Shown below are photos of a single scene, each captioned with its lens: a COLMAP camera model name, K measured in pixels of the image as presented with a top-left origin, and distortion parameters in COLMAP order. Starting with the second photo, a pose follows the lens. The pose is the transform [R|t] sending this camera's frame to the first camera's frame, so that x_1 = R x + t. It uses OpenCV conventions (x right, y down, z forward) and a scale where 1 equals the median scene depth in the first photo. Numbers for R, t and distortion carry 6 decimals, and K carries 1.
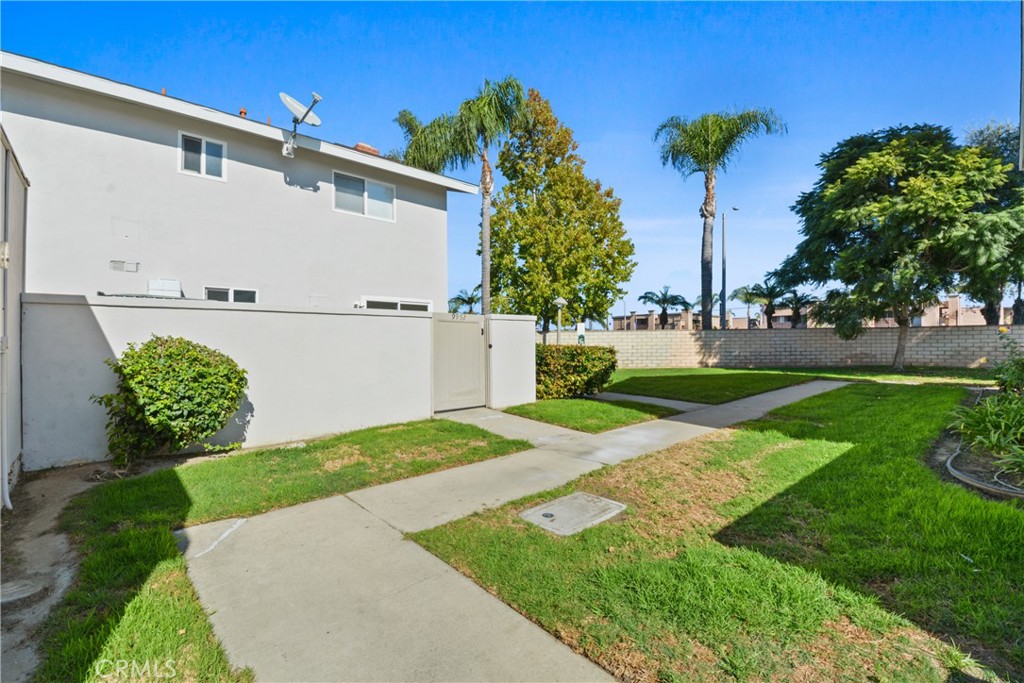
lens RADIAL K [[446.7, 0, 514.1], [0, 446.7, 340.9], [0, 0, 1]] dist [0.012997, -0.020065]
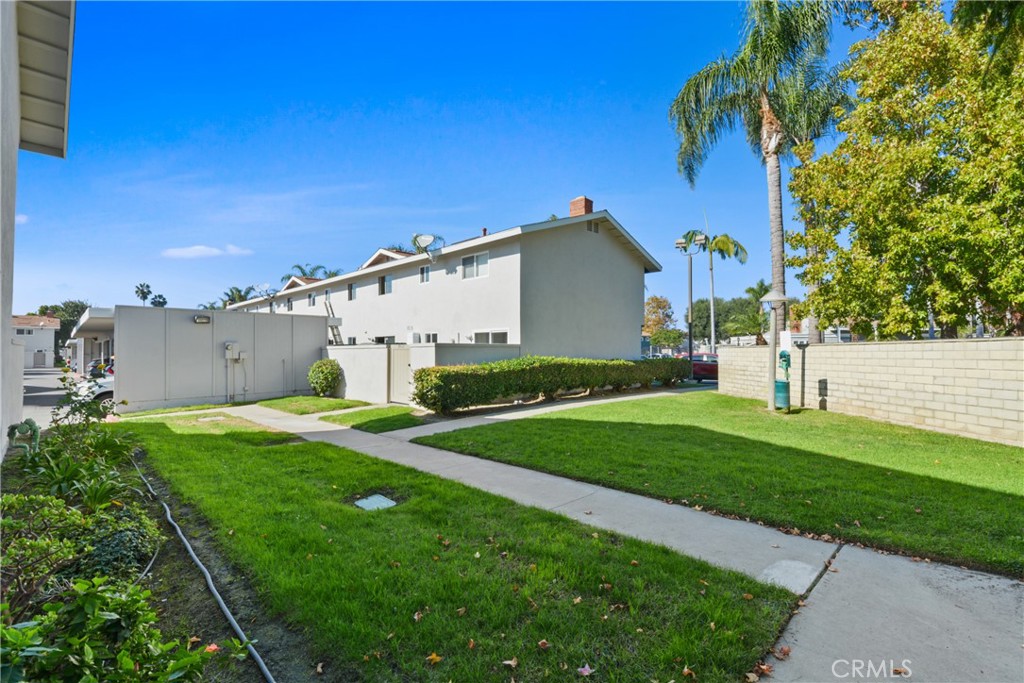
lens RADIAL K [[446.7, 0, 514.1], [0, 446.7, 340.9], [0, 0, 1]] dist [0.012997, -0.020065]
pose [[0.053407, -0.025074, -0.998258, 1.354618], [-0.001497, 0.999682, -0.025190, -0.028510], [0.998572, 0.002840, 0.053353, 1.186944]]
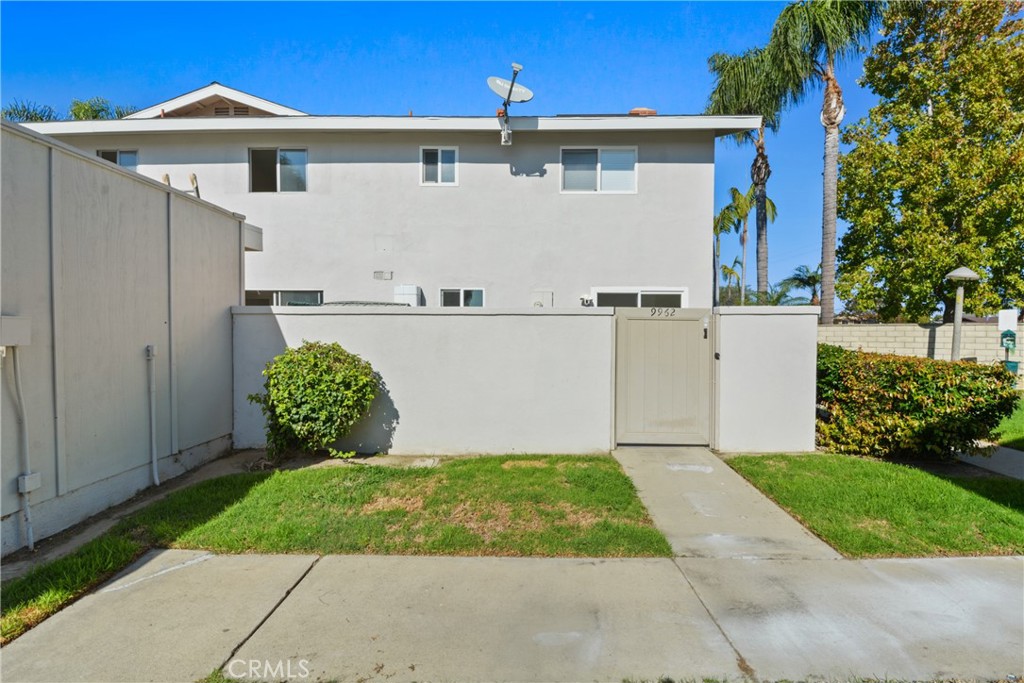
lens RADIAL K [[464.0, 0, 512.0], [0, 464.0, 341.5], [0, 0, 1]] dist [0.017513, -0.021037]
pose [[0.728145, 0.023075, -0.685035, 0.176248], [-0.005913, 0.999607, 0.027386, -0.023746], [0.685398, -0.015890, 0.727995, 0.276403]]
